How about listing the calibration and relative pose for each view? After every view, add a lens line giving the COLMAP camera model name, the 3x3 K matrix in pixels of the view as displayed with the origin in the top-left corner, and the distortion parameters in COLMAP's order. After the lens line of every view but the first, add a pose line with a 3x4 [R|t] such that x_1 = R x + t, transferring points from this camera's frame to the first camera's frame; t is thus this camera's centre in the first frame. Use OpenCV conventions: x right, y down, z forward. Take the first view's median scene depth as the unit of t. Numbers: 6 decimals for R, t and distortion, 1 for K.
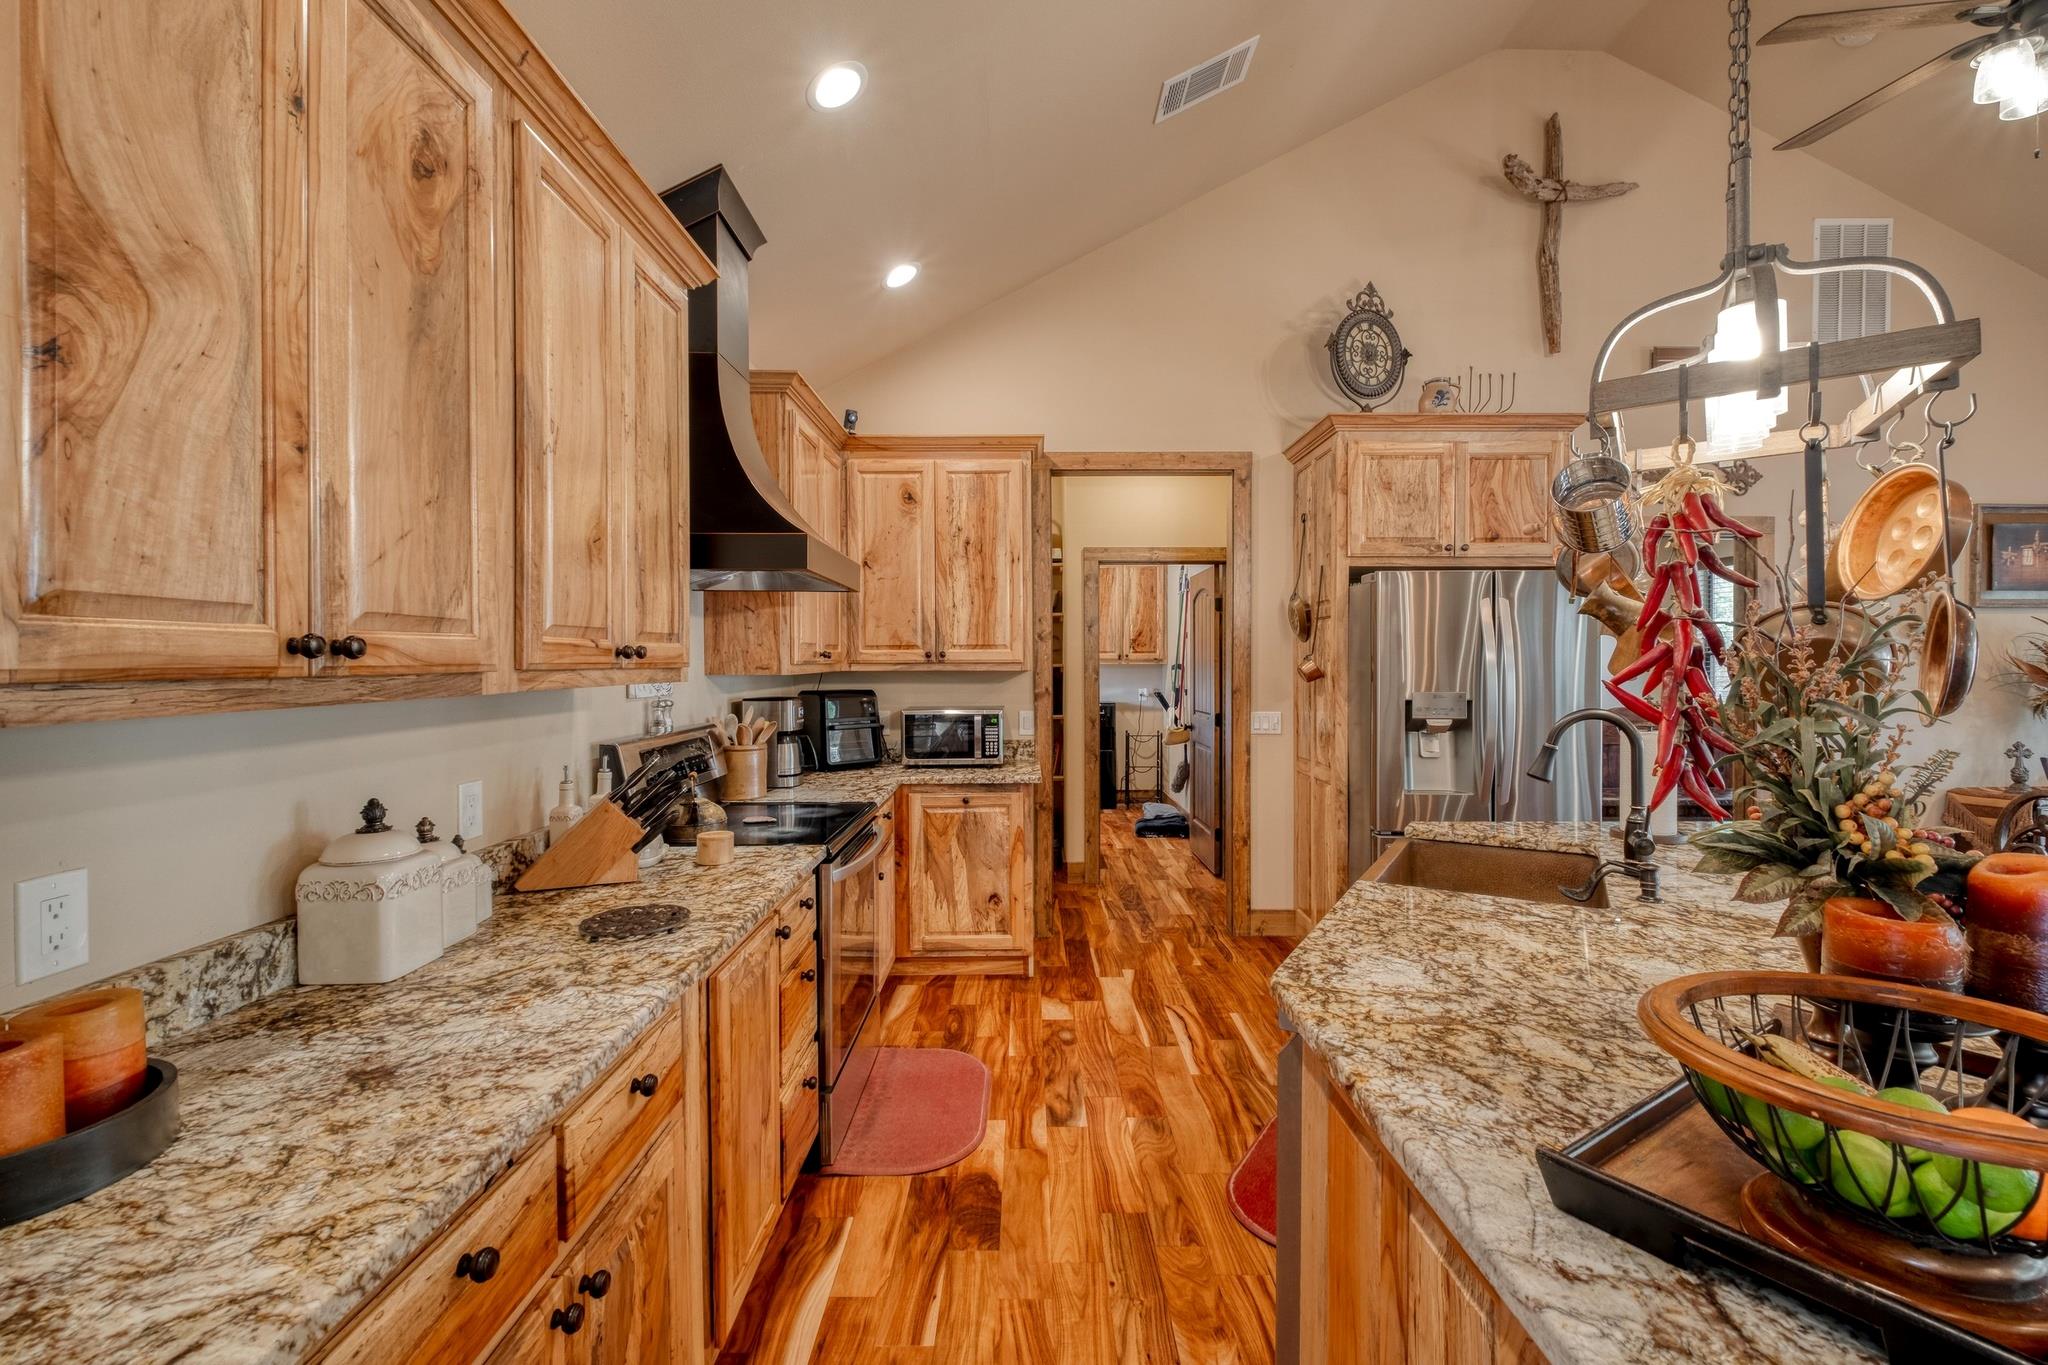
lens RADIAL K [[898.8, 0, 1035.5], [0, 898.8, 675.0], [0, 0, 1]] dist [0.007693, -0.002347]
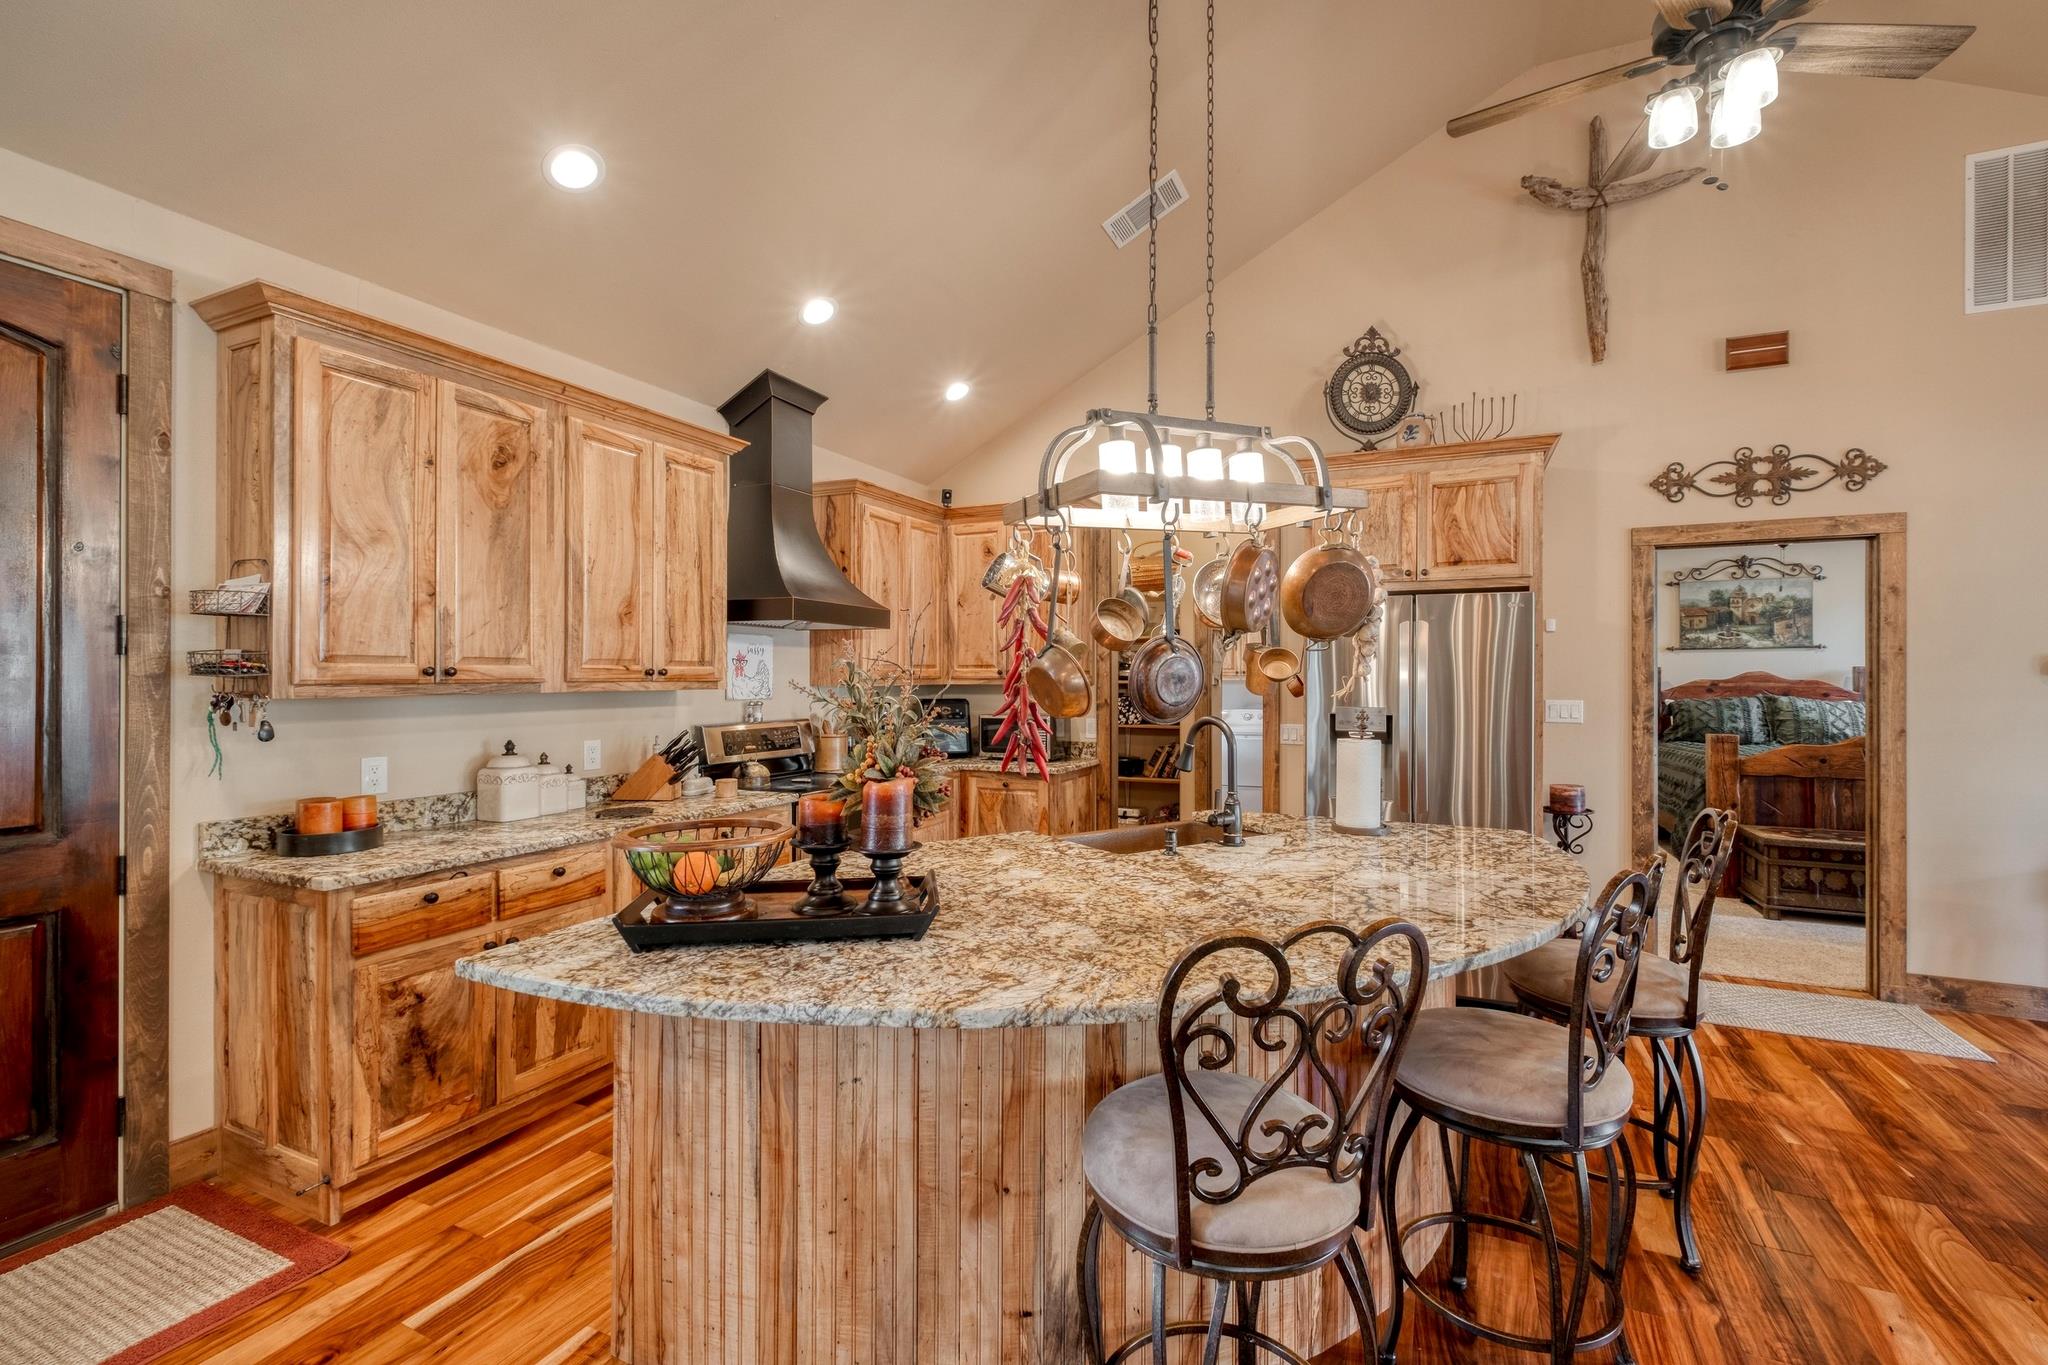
lens RADIAL K [[898.8, 0, 1021.1], [0, 898.8, 678.0], [0, 0, 1]] dist [0.007693, -0.002347]
pose [[0.897734, 0.004446, -0.440516, 0.516558], [-0.010136, 0.999893, -0.010565, -0.001003], [0.440421, 0.013950, 0.897683, -0.158878]]
